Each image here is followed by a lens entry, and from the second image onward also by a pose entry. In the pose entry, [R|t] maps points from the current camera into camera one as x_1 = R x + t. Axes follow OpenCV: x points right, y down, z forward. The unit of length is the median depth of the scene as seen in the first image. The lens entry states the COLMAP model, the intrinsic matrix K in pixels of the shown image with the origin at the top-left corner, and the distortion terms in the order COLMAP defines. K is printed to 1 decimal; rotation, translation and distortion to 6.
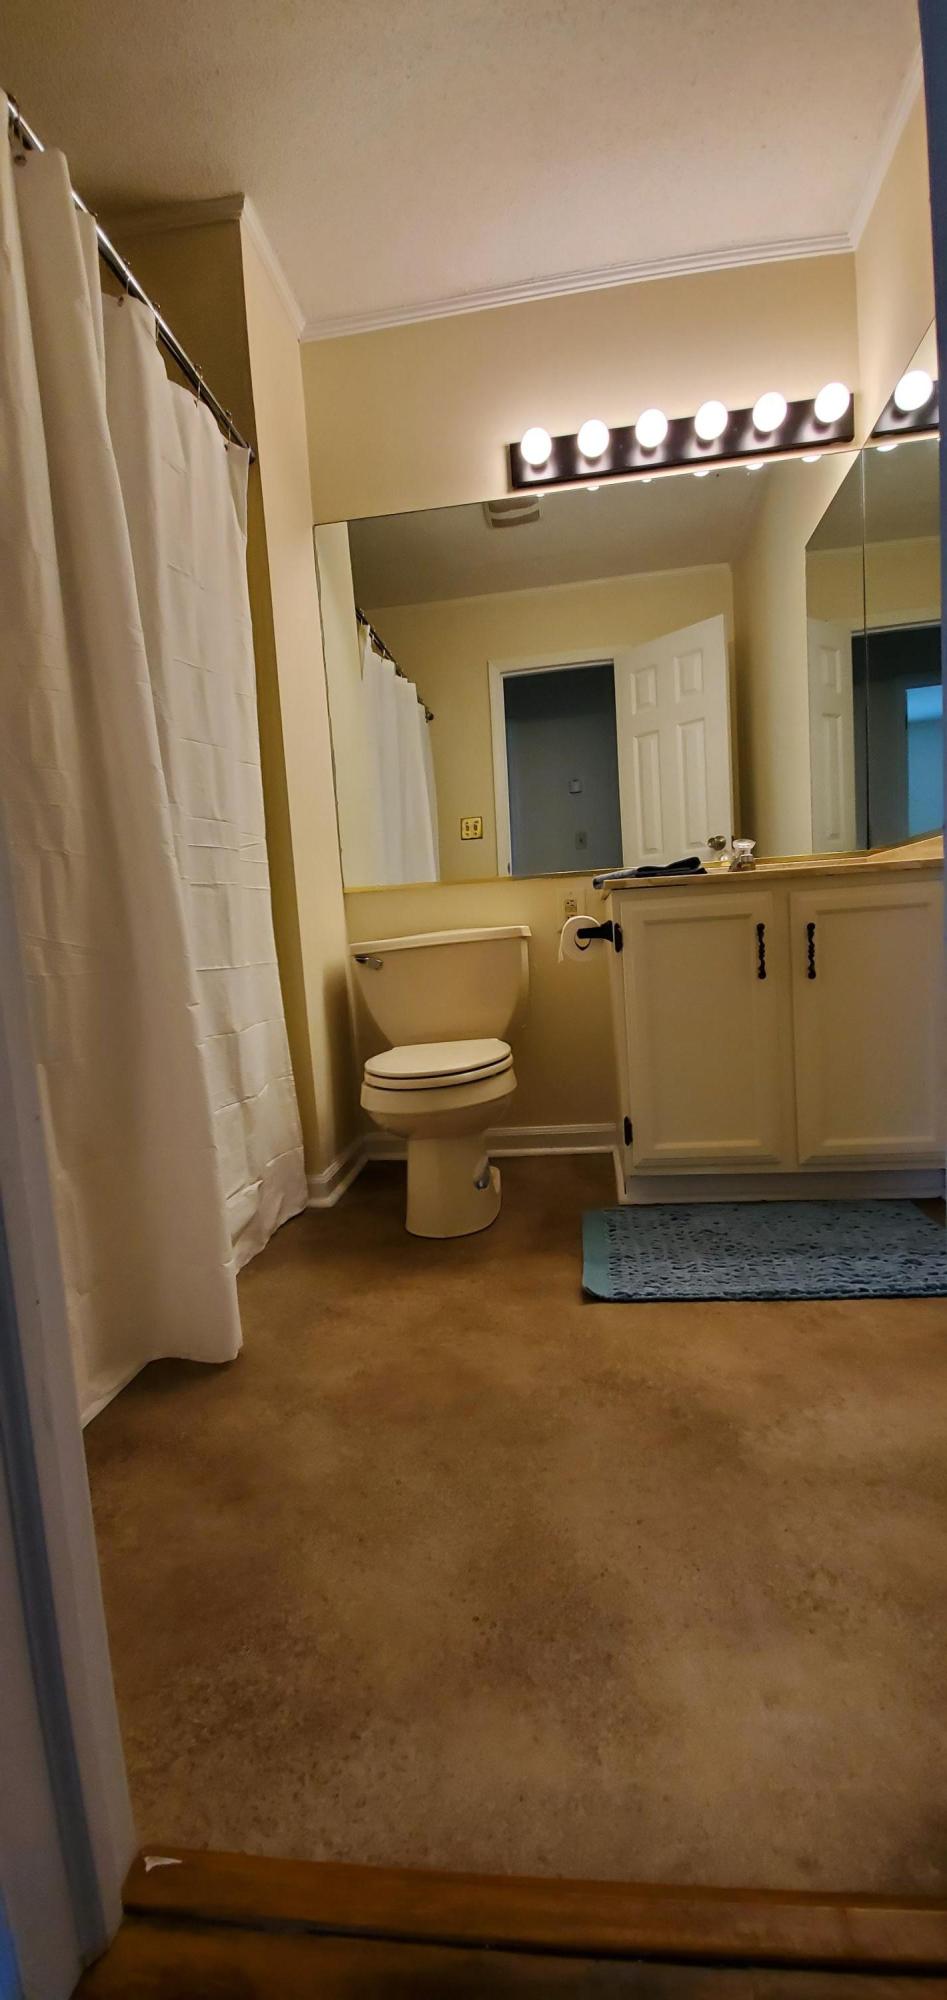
lens RADIAL K [[794.9, 0, 485.0], [0, 794.9, 1013.4], [0, 0, 1]] dist [0.025218, -0.020473]
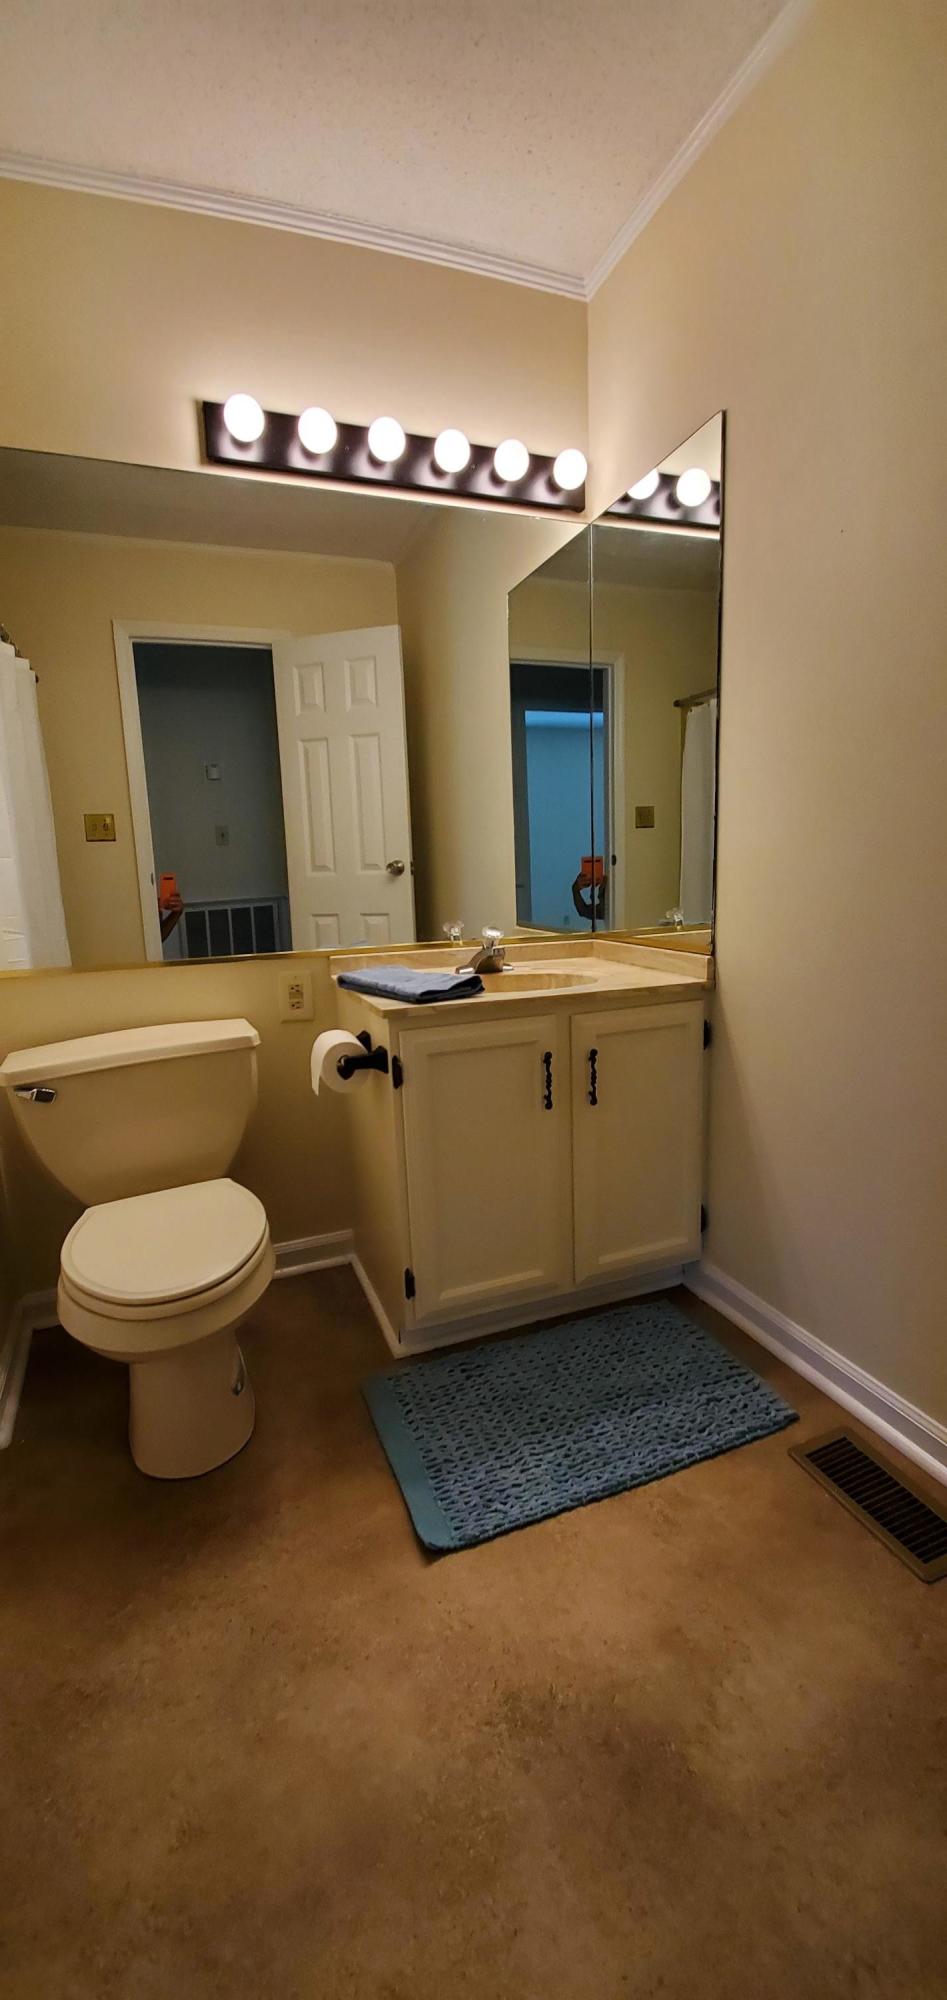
lens RADIAL K [[794.9, 0, 485.0], [0, 794.9, 1013.4], [0, 0, 1]] dist [0.025218, -0.020473]
pose [[0.880035, -0.054668, 0.471751, -0.149445], [0.023122, 0.997107, 0.072414, -0.217061], [-0.474345, -0.052819, 0.878753, 0.207785]]
